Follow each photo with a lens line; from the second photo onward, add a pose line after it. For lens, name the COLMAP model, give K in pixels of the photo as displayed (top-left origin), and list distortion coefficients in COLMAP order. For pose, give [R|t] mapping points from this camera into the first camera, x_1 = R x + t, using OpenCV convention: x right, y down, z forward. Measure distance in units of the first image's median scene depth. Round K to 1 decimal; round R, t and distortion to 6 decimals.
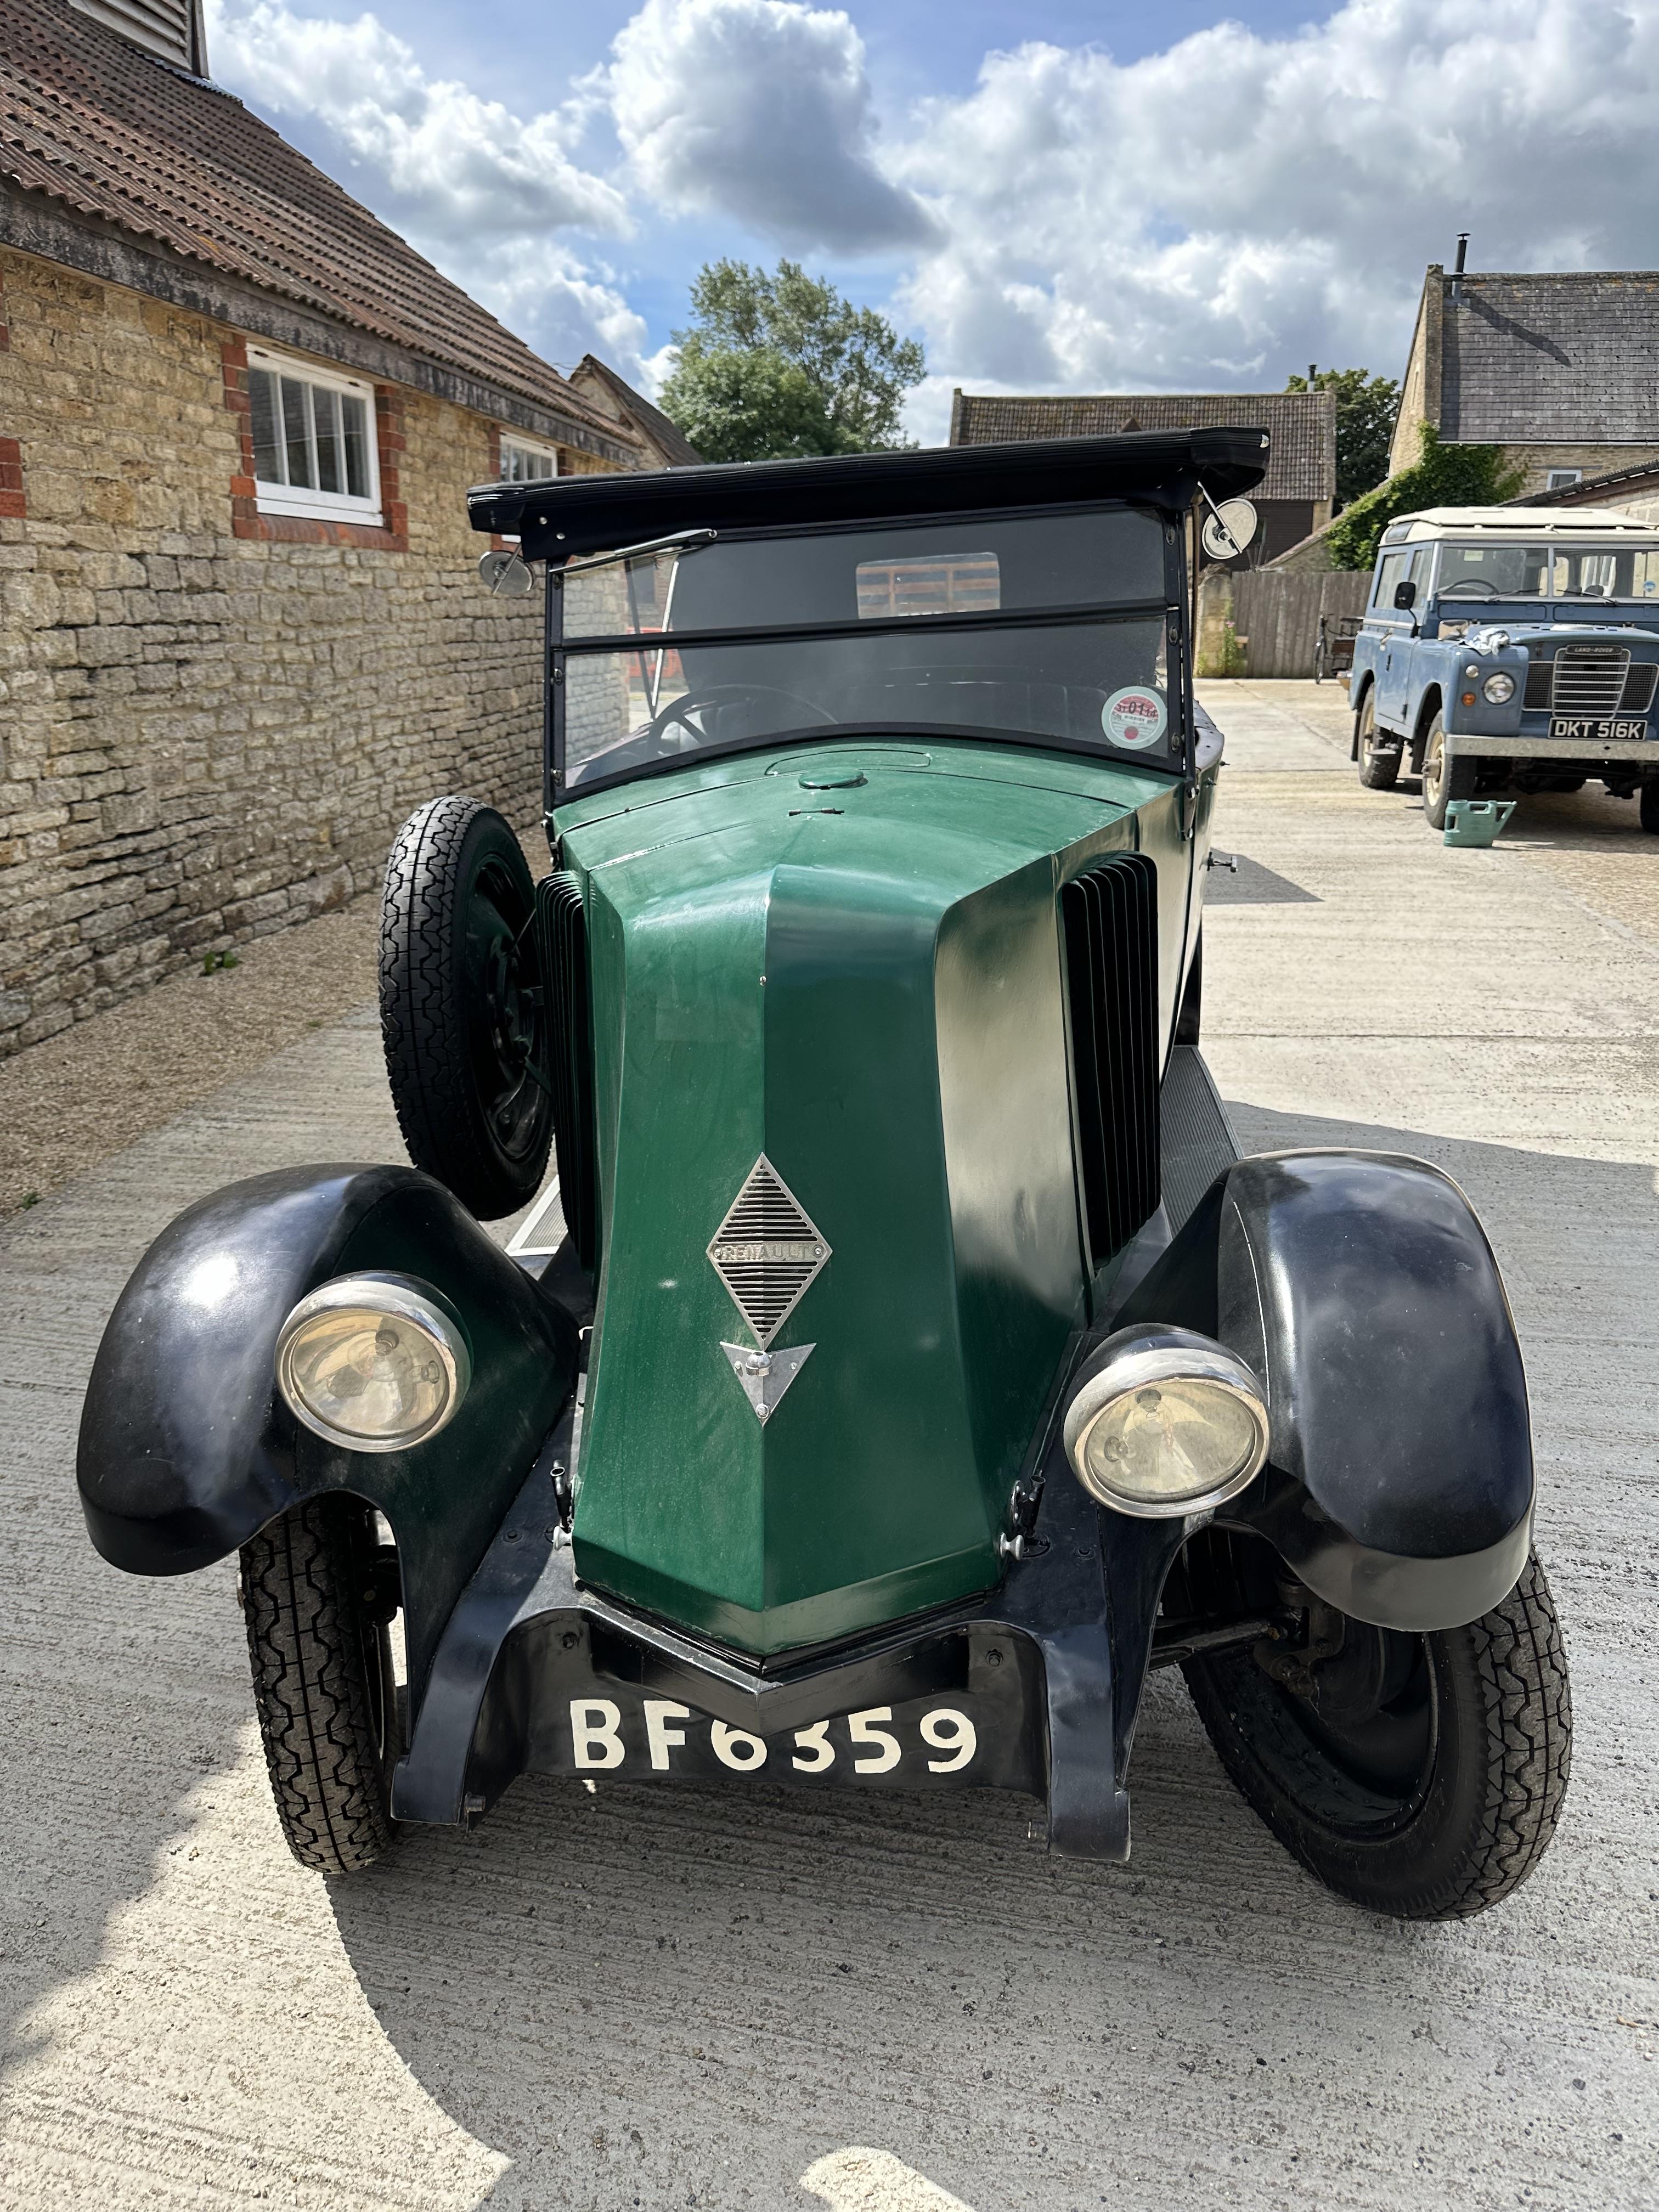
lens RADIAL K [[1583.6, 0, 829.5], [0, 1583.6, 1106.0], [0, 0, 1]] dist [-0.011615, -0.002360]
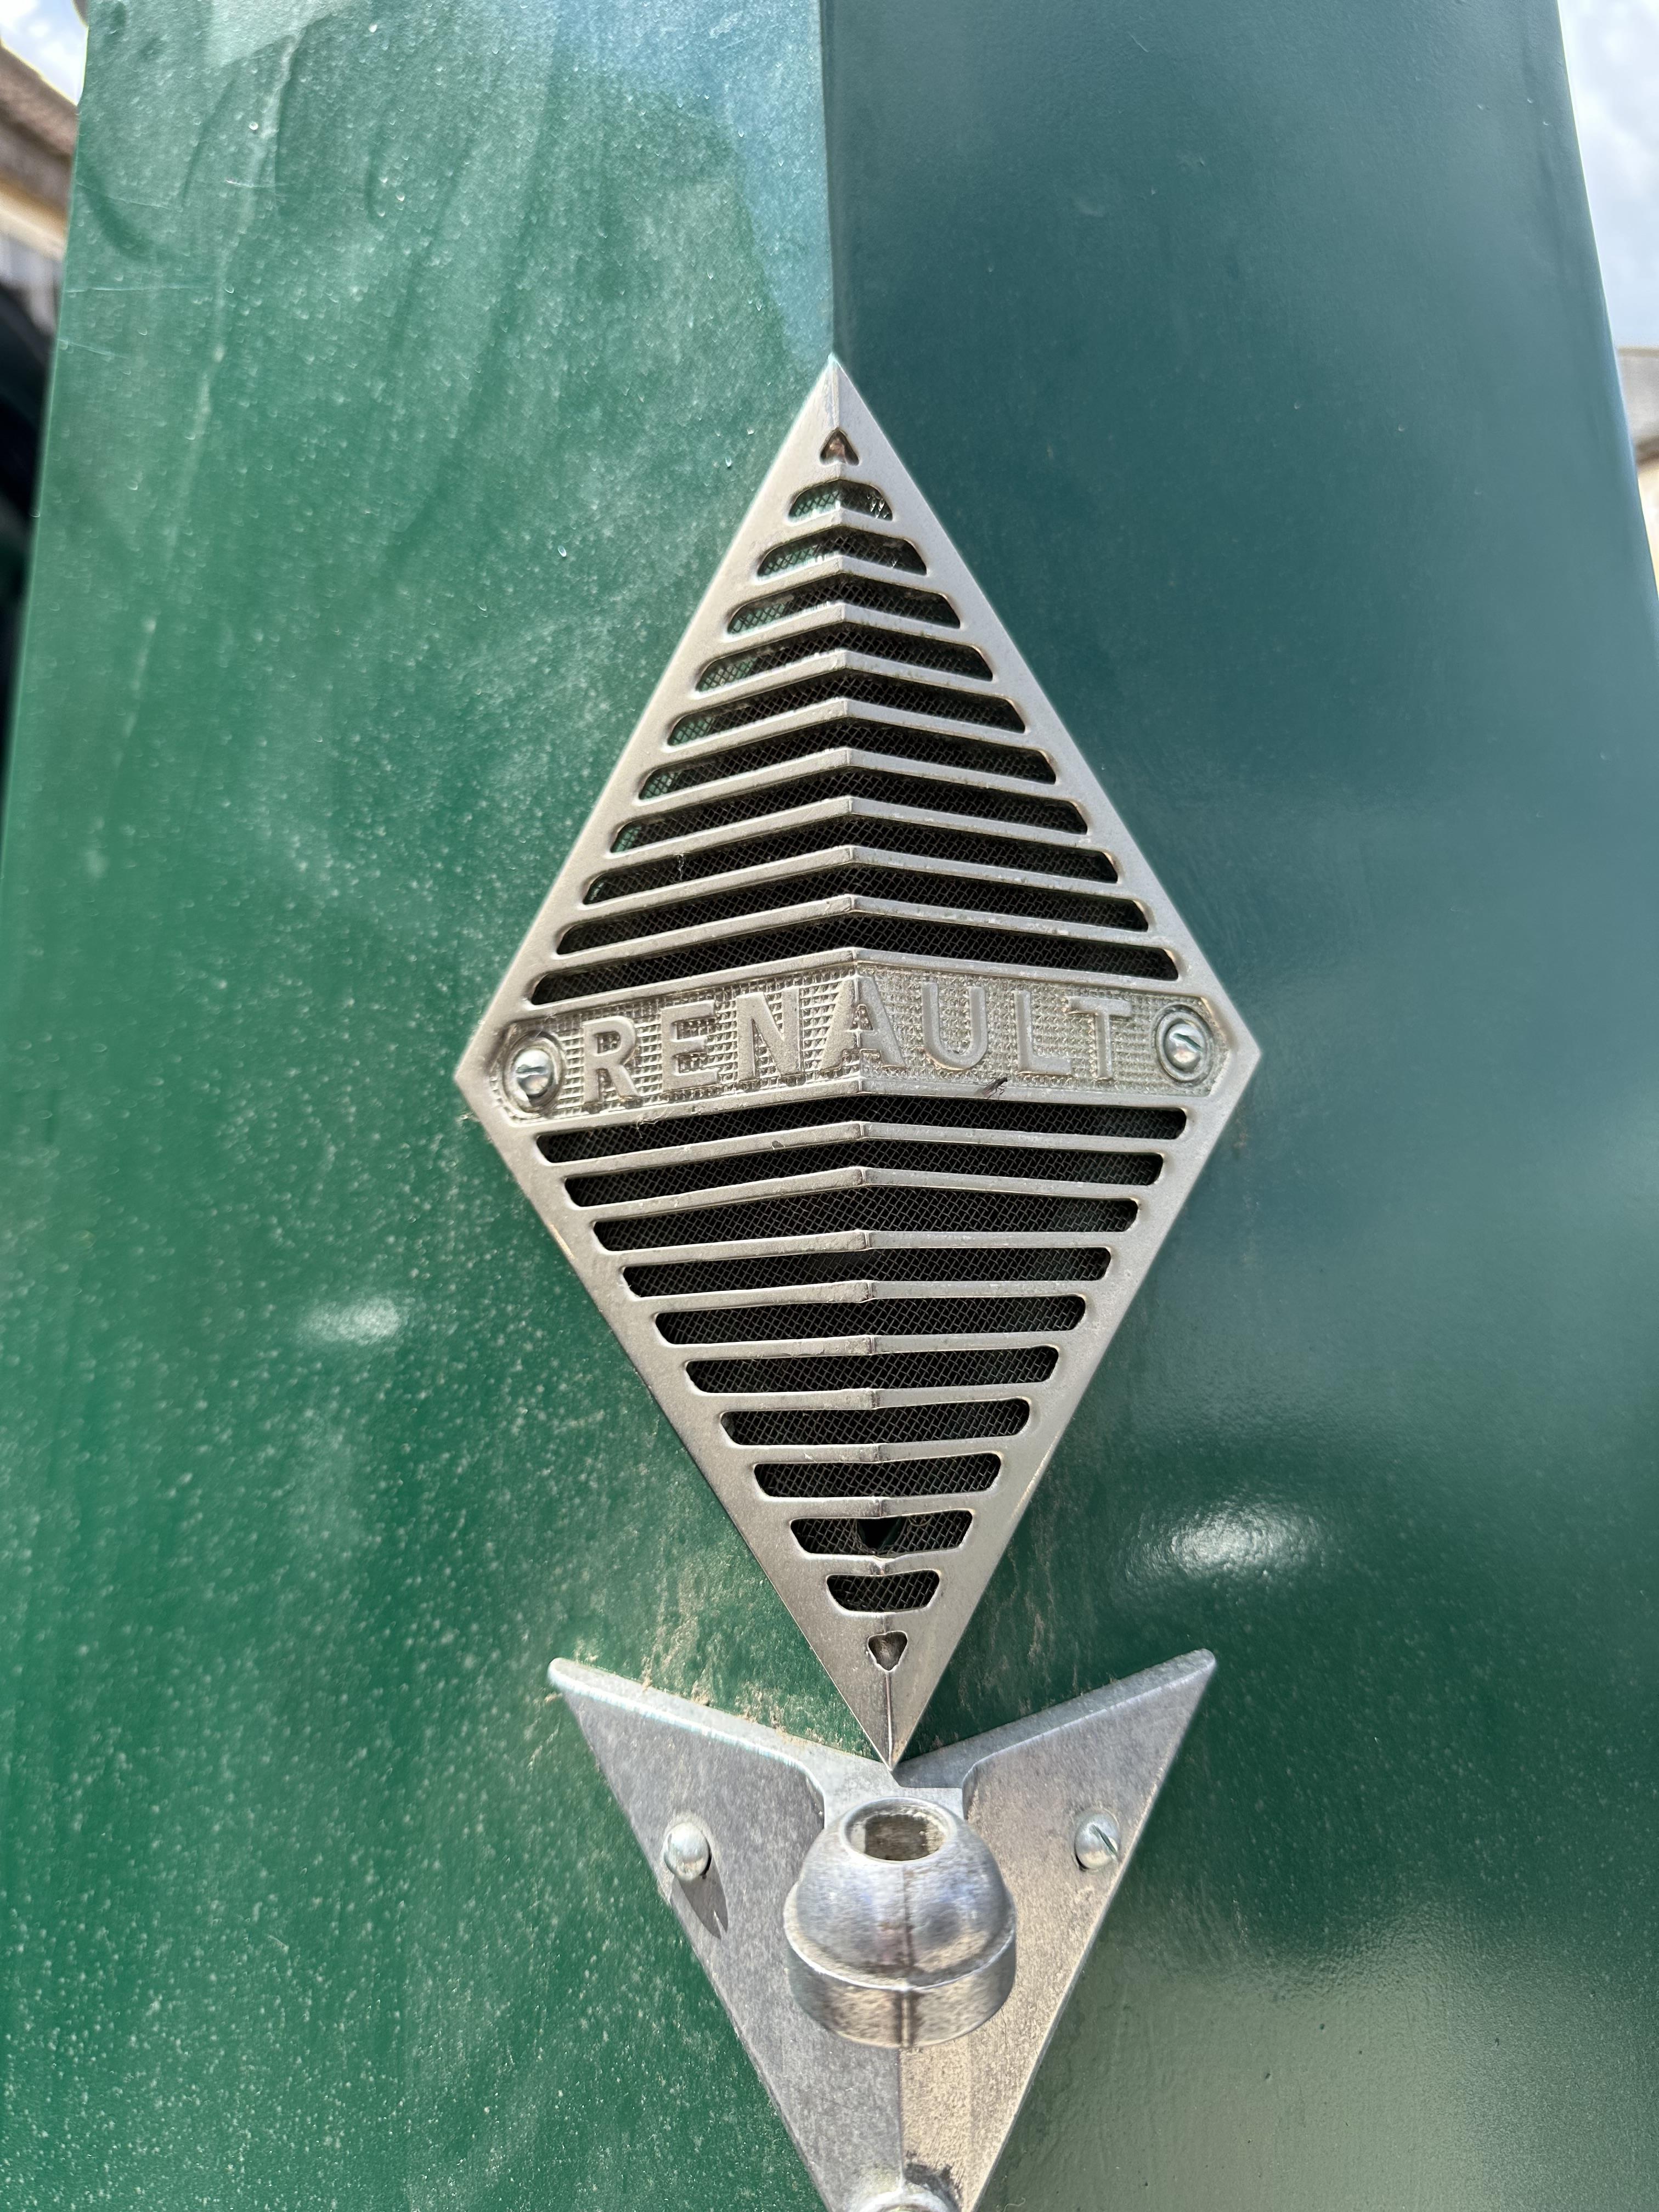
lens RADIAL K [[1583.6, 0, 829.5], [0, 1583.6, 1106.0], [0, 0, 1]] dist [-0.011615, -0.002360]
pose [[0.993310, -0.013136, 0.114733, -0.059930], [0.019511, 0.998317, -0.054619, 0.105880], [-0.113822, 0.056492, 0.991894, 0.851710]]
